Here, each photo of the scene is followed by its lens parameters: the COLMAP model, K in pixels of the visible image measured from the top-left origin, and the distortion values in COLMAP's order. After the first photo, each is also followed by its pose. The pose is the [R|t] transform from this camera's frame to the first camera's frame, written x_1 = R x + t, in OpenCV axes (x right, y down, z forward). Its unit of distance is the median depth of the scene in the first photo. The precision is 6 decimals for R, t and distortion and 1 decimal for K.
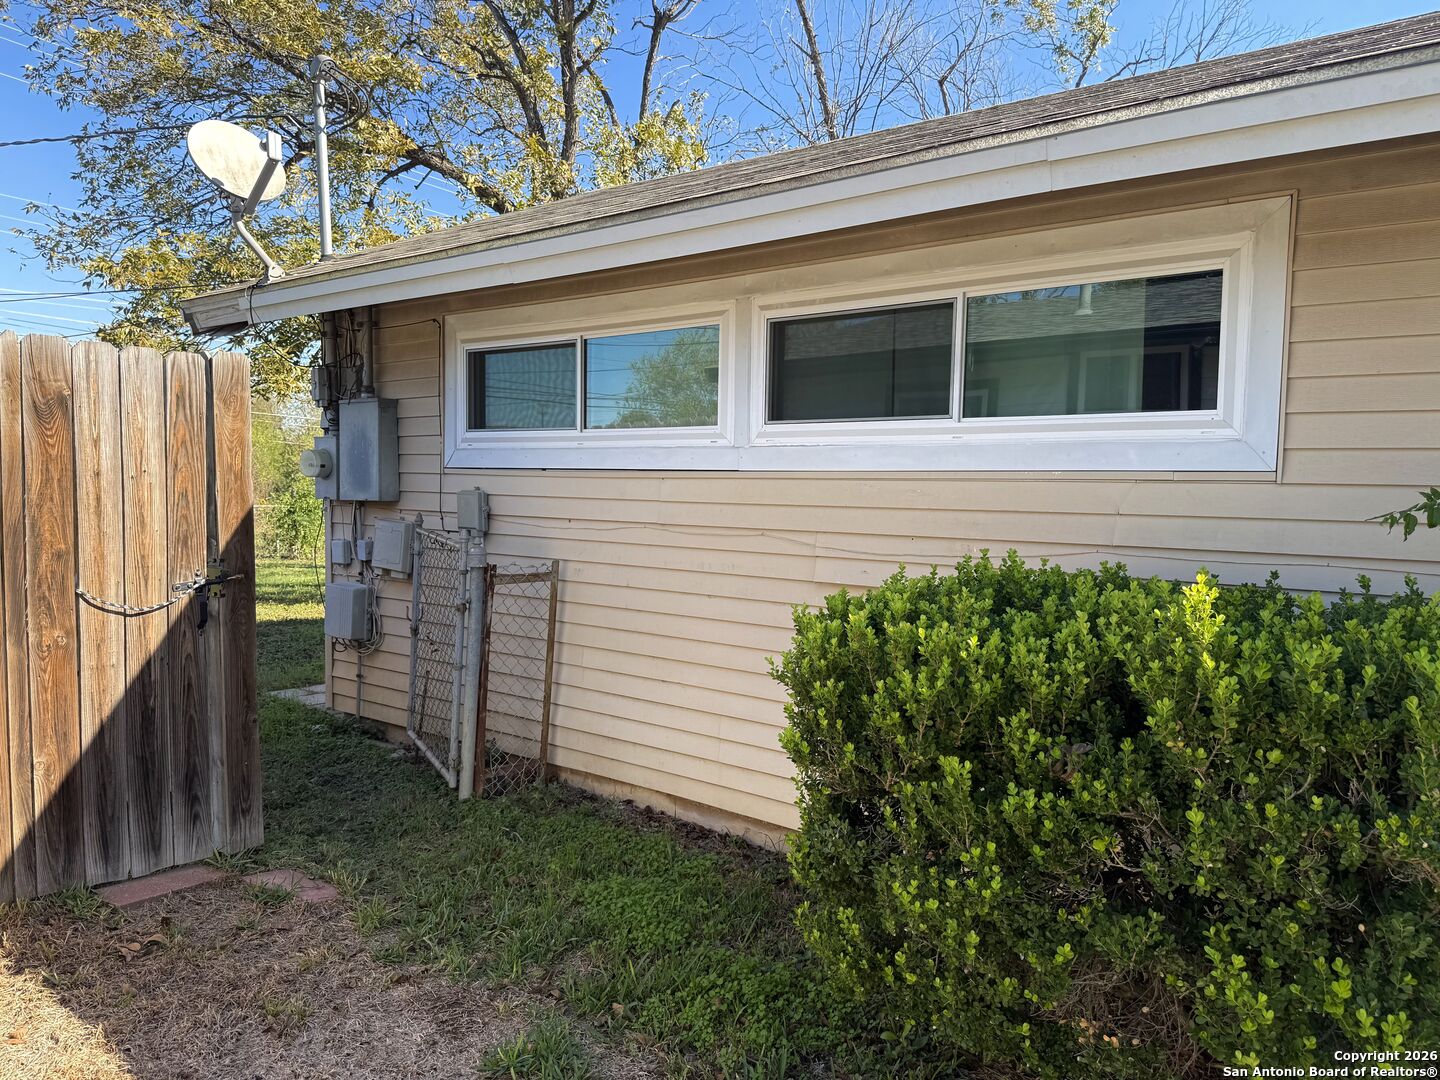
lens RADIAL K [[1008.8, 0, 709.8], [0, 1008.8, 549.8], [0, 0, 1]] dist [0.063681, -0.080227]
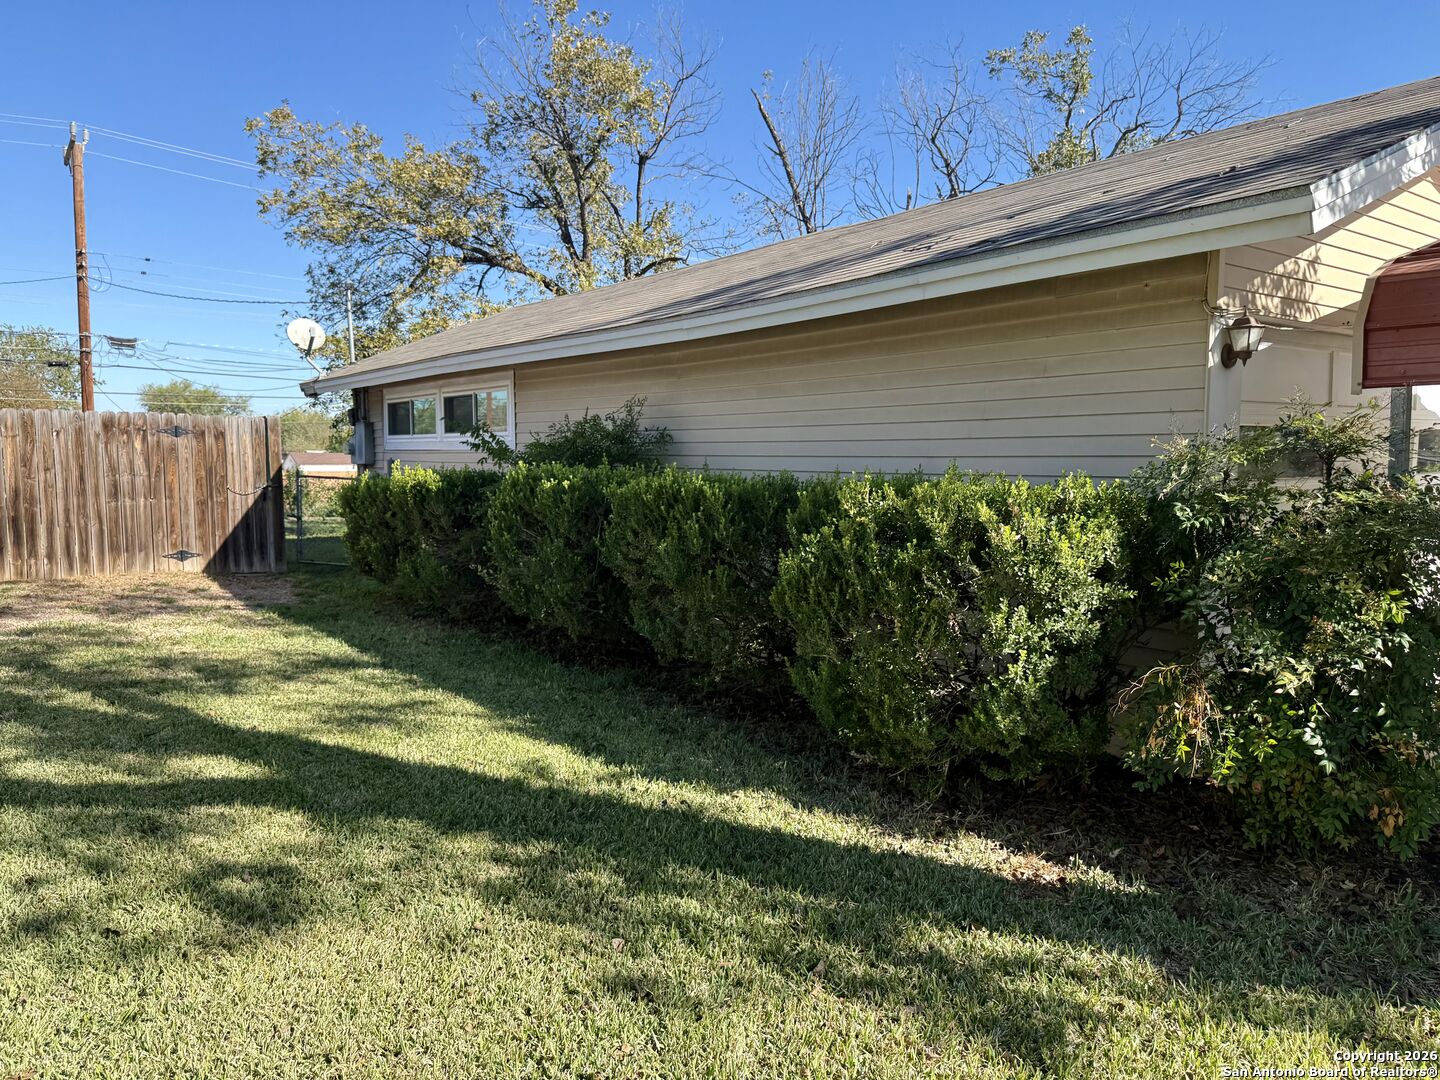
lens RADIAL K [[1008.8, 0, 709.8], [0, 1008.8, 549.8], [0, 0, 1]] dist [0.063681, -0.080227]
pose [[0.963241, 0.012892, -0.268329, 1.770778], [-0.007243, 0.999731, 0.022030, 0.153456], [0.268541, -0.019277, 0.963075, -1.779985]]
